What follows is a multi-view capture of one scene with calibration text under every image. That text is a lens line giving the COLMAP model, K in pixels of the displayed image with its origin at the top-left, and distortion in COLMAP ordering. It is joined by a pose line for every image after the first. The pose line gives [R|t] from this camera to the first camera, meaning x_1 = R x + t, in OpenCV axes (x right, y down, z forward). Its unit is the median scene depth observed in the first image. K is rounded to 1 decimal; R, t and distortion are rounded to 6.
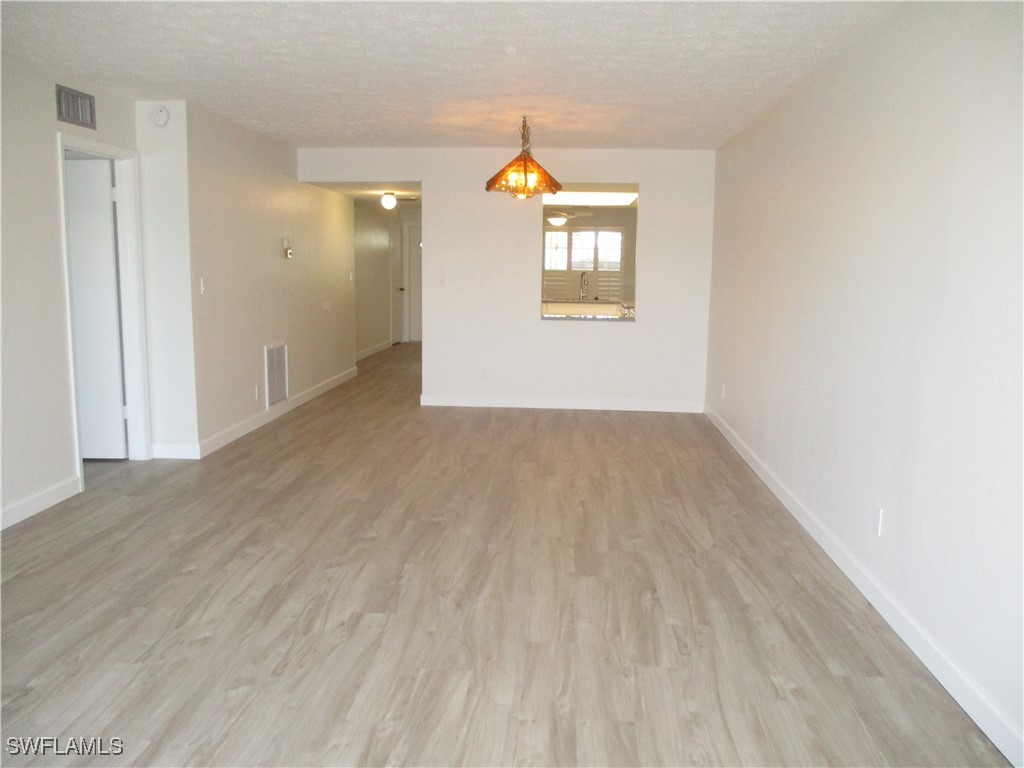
lens RADIAL K [[863.3, 0, 517.6], [0, 863.3, 377.5], [0, 0, 1]] dist [-0.013920, 0.004863]
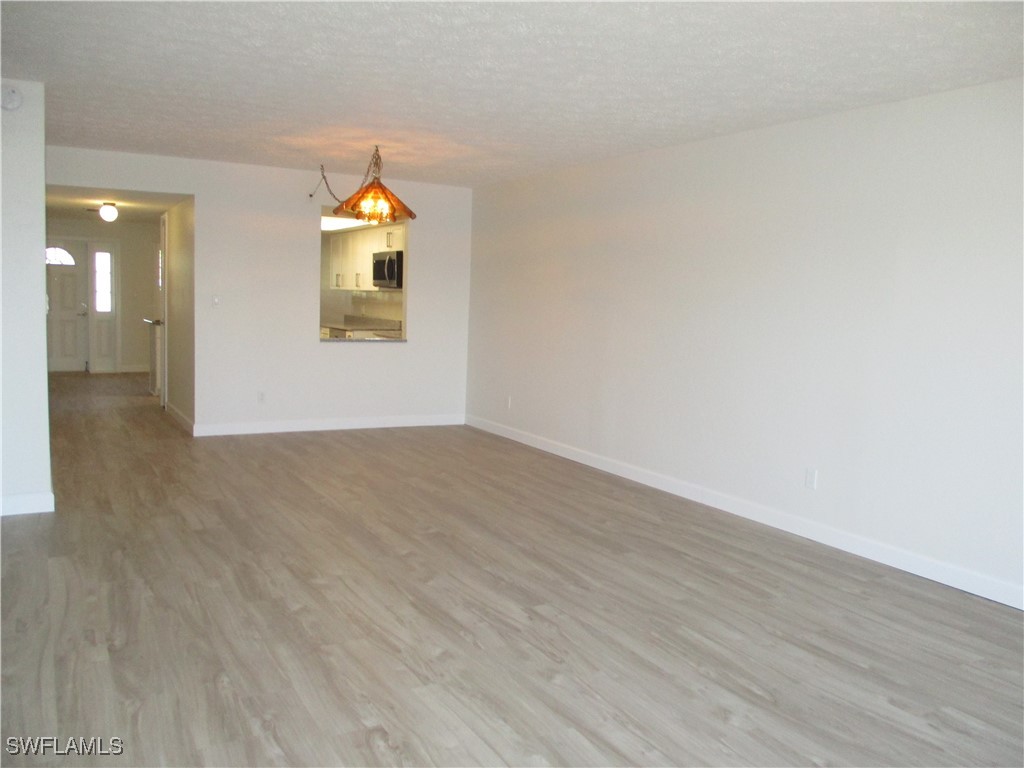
lens RADIAL K [[863.3, 0, 517.6], [0, 863.3, 377.5], [0, 0, 1]] dist [-0.013920, 0.004863]
pose [[0.834106, -0.032225, 0.550662, -0.660002], [0.048701, 0.998696, -0.015324, 0.000319], [-0.549450, 0.039599, 0.834587, 0.077876]]
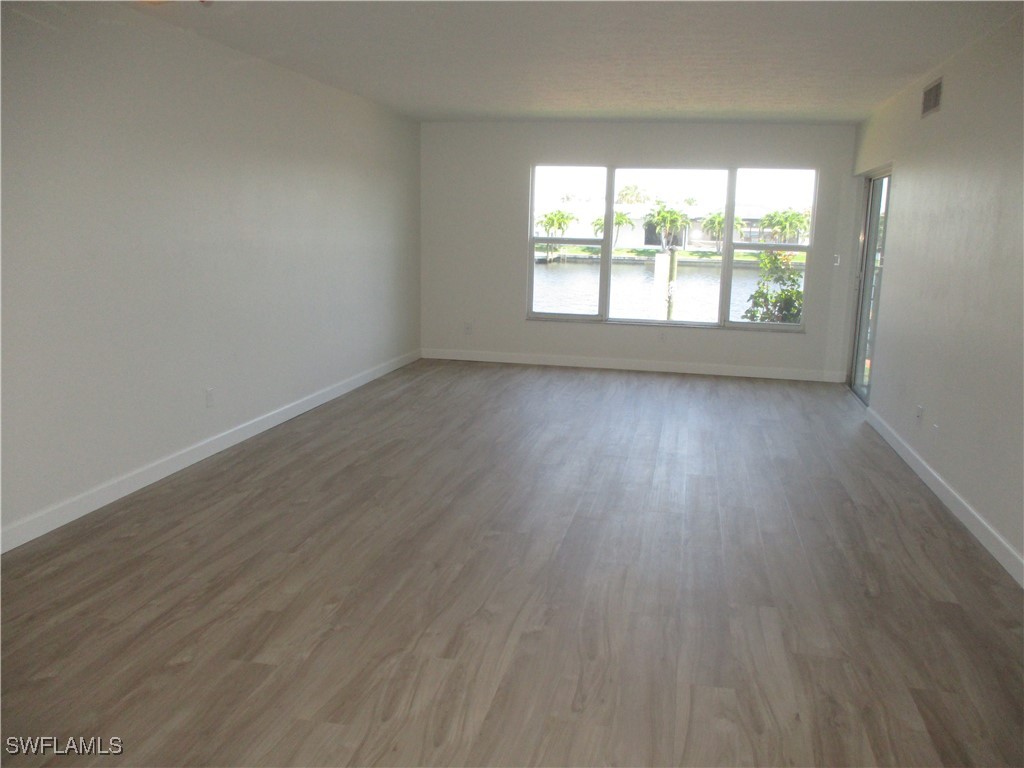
lens RADIAL K [[827.0, 0, 512.0], [0, 827.0, 384.0], [0, 0, 1]] dist [-0.026994, -0.001130]
pose [[-0.988552, -0.054829, 0.140566, -0.249936], [-0.007793, 0.948946, 0.315342, -0.265726], [-0.150679, 0.310636, -0.938510, 1.968018]]
